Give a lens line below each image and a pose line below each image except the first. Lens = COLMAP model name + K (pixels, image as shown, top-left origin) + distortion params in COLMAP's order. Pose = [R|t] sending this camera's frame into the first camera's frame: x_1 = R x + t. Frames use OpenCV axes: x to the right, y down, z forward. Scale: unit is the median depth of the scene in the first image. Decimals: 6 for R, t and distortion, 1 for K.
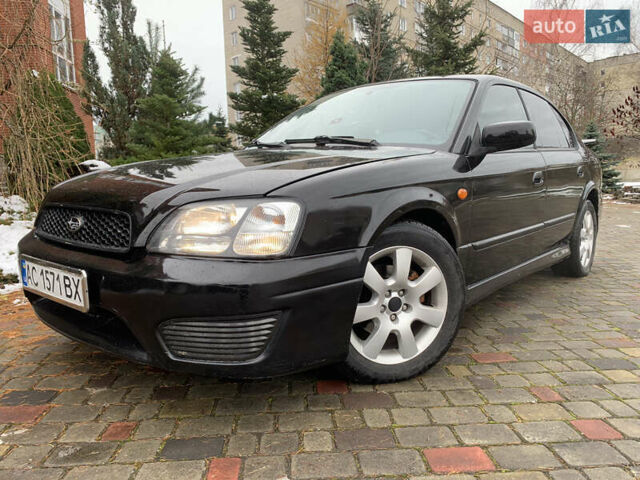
lens RADIAL K [[493.8, 0, 320.0], [0, 493.8, 240.0], [0, 0, 1]] dist [0.015204, -0.002179]
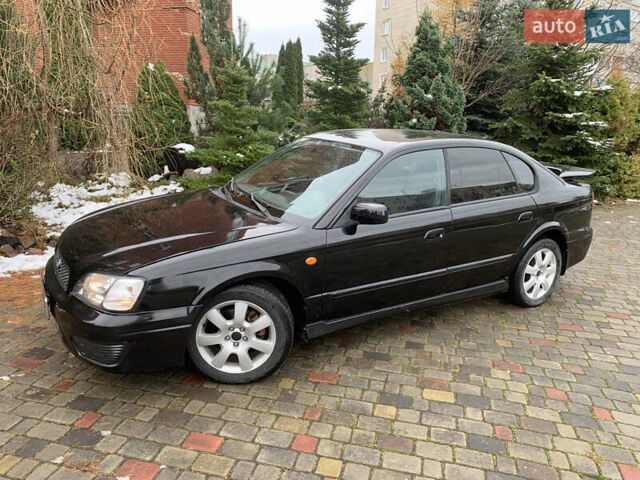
lens RADIAL K [[493.8, 0, 320.0], [0, 493.8, 240.0], [0, 0, 1]] dist [0.015204, -0.002179]
pose [[0.952756, 0.116641, -0.280448, 0.783694], [-0.080147, 0.987145, 0.138282, -0.389960], [0.292972, -0.109272, 0.949856, -0.334010]]
